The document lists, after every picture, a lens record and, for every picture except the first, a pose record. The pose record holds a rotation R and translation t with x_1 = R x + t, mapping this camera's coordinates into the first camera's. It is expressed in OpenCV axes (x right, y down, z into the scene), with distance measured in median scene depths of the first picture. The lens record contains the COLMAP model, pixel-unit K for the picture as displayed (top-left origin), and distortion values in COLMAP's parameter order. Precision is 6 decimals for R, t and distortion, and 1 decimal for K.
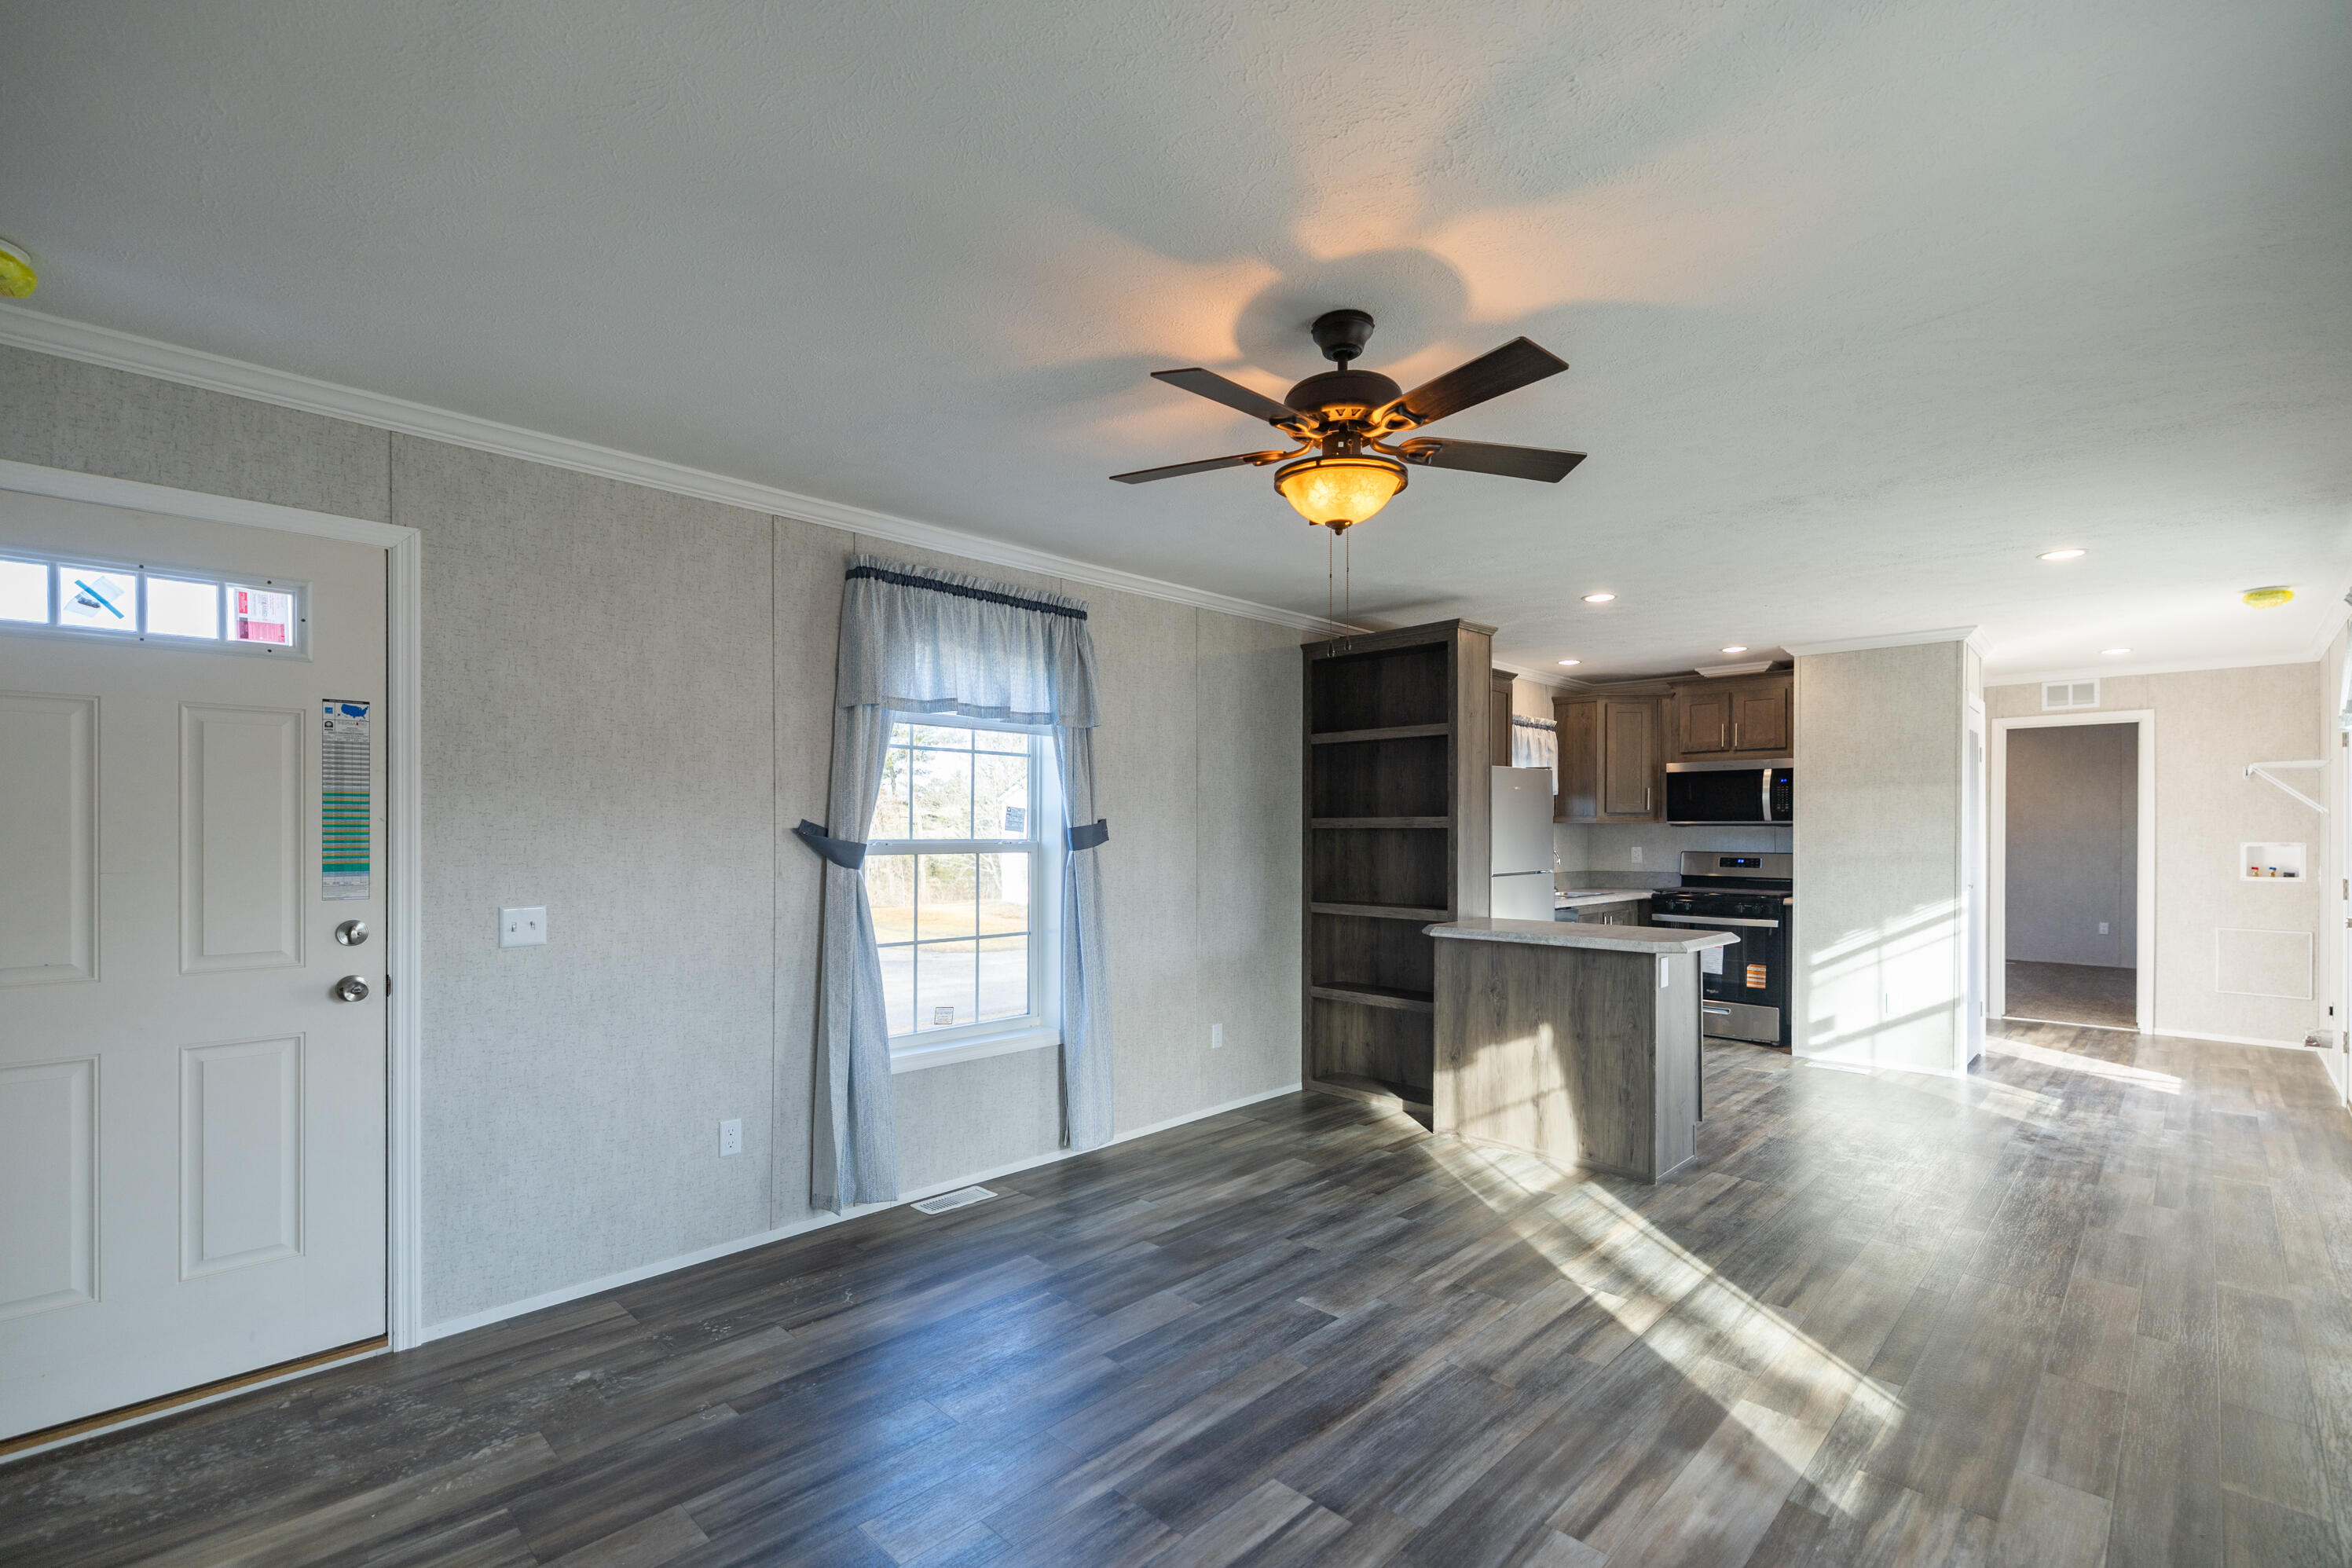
lens RADIAL K [[1120.0, 0, 1145.4], [0, 1120.0, 828.1], [0, 0, 1]] dist [-0.003406, -0.000090]
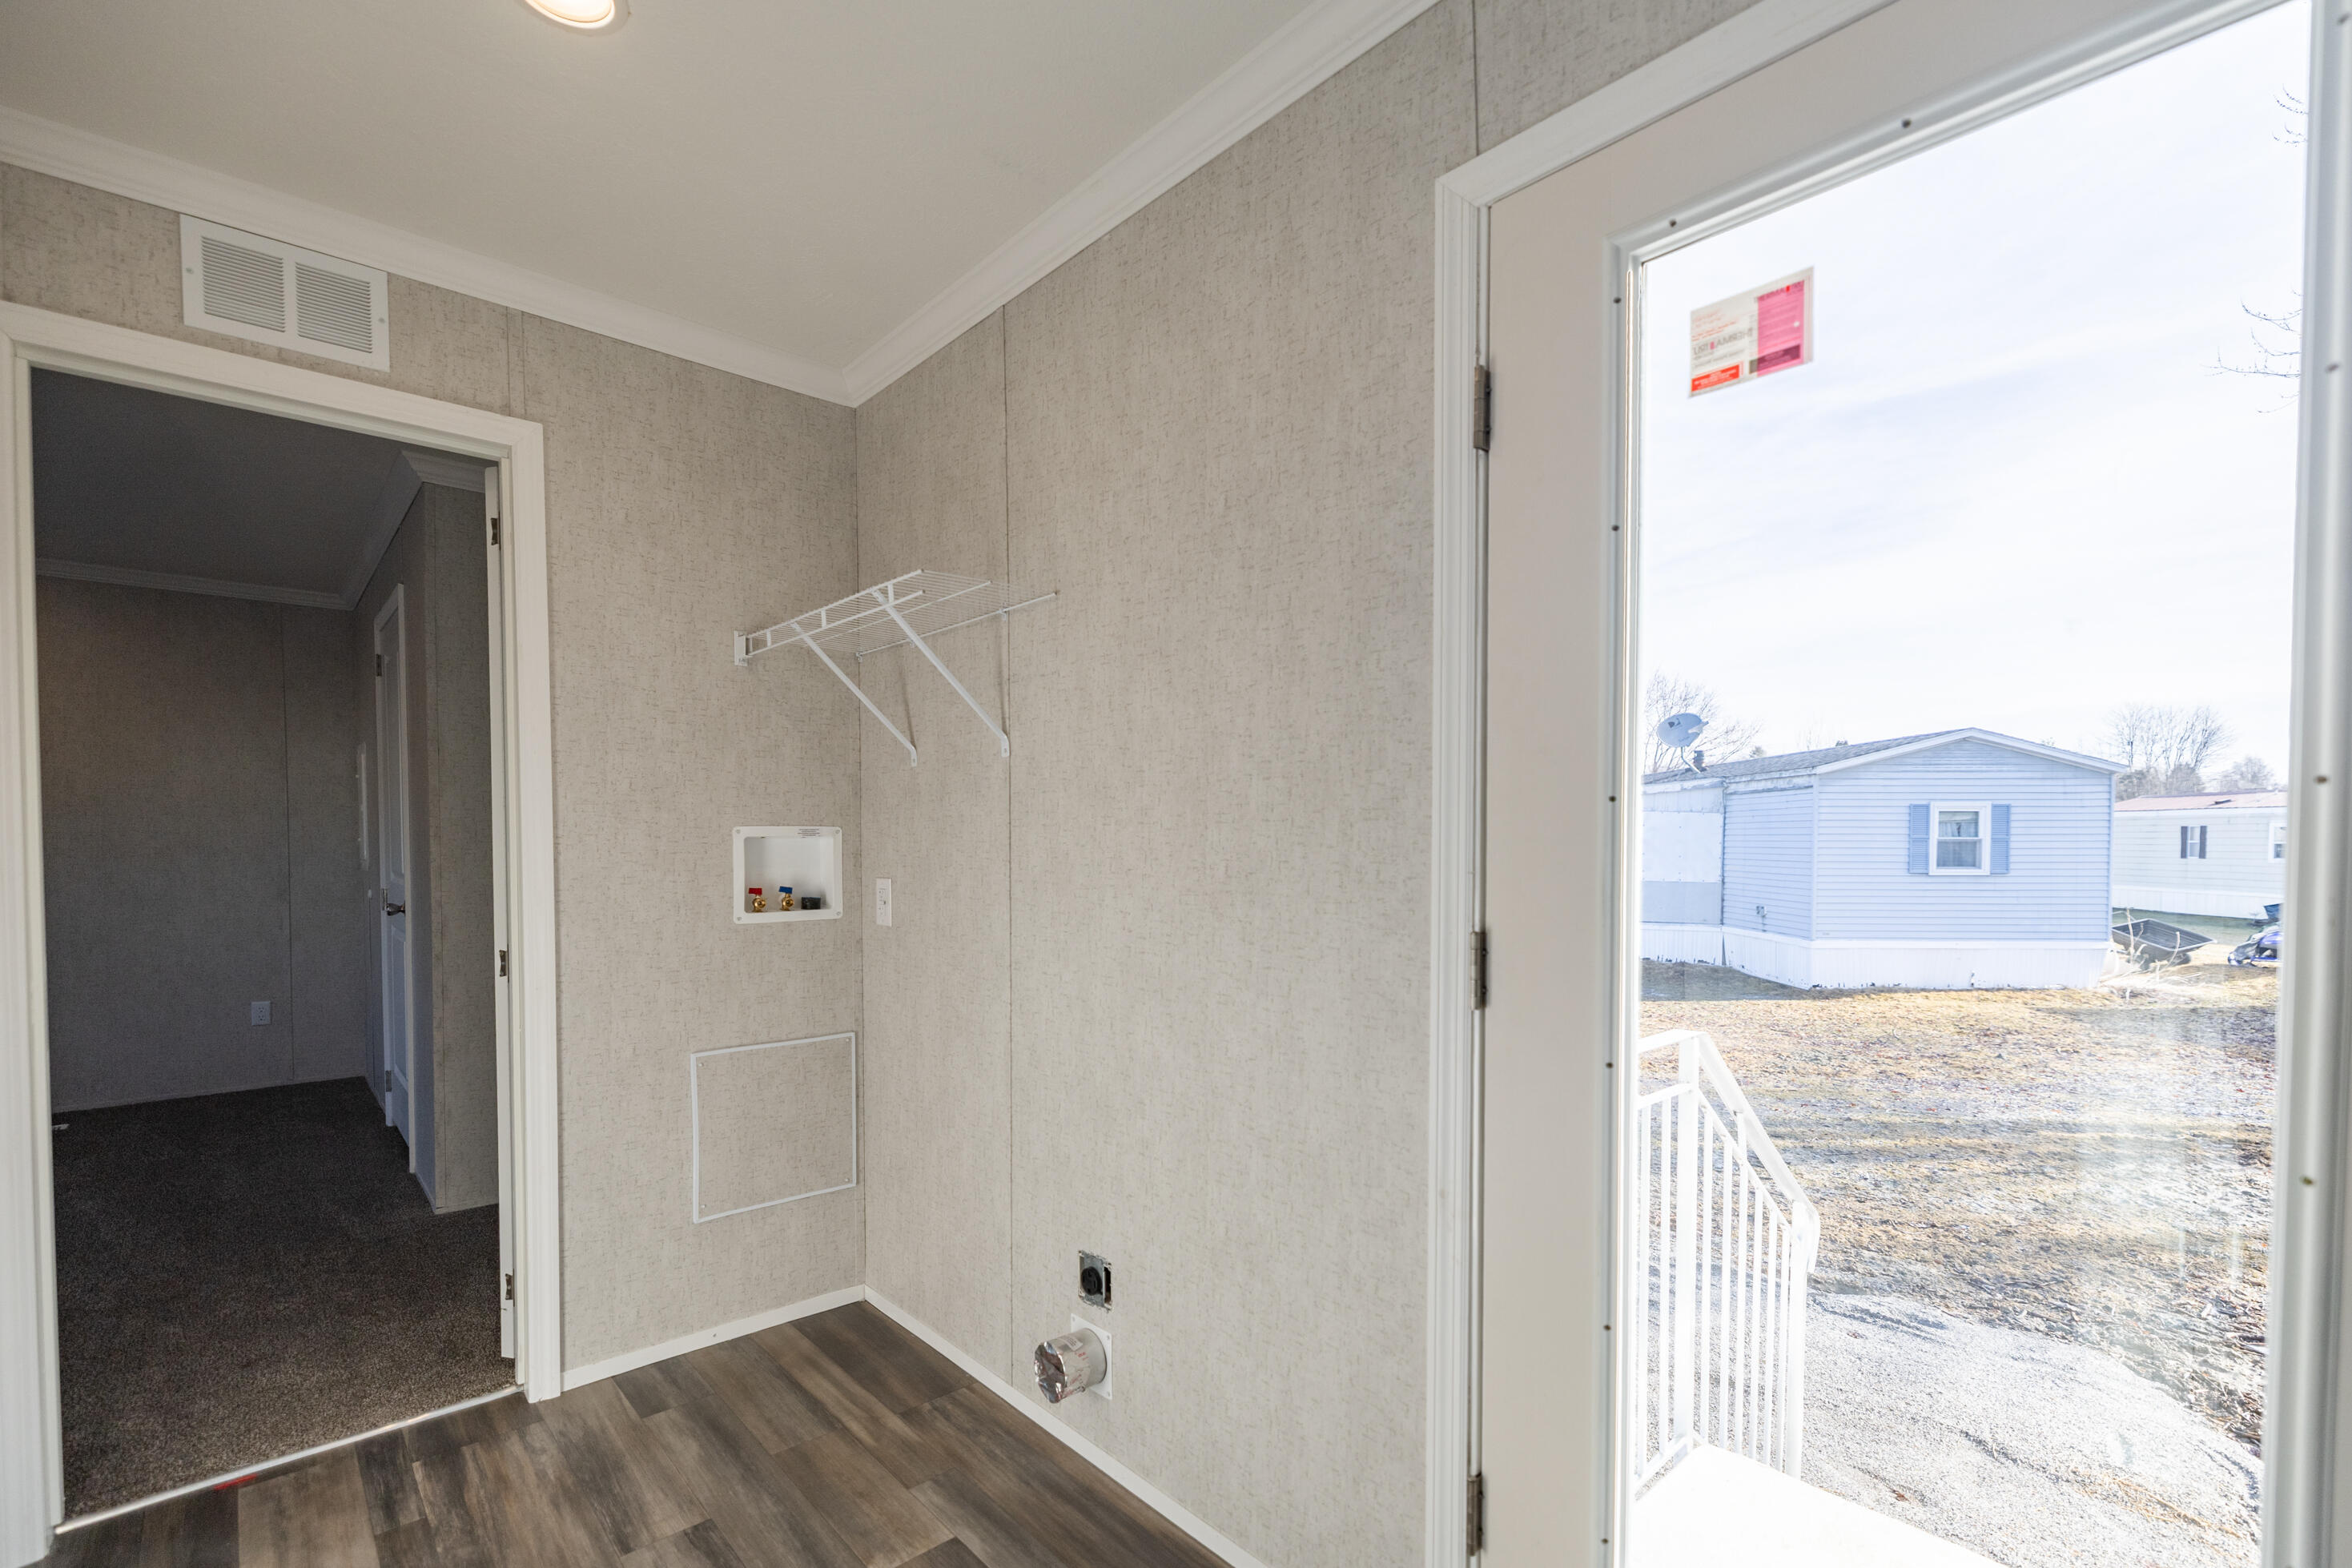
lens RADIAL K [[1027.8, 0, 1178.1], [0, 1027.8, 888.8], [0, 0, 1]] dist [-0.024809, -0.000333]
pose [[0.074304, -0.024992, 0.996922, 0.598149], [0.001017, 0.999687, 0.024985, 0.024769], [-0.997235, -0.000843, 0.074306, 0.768432]]
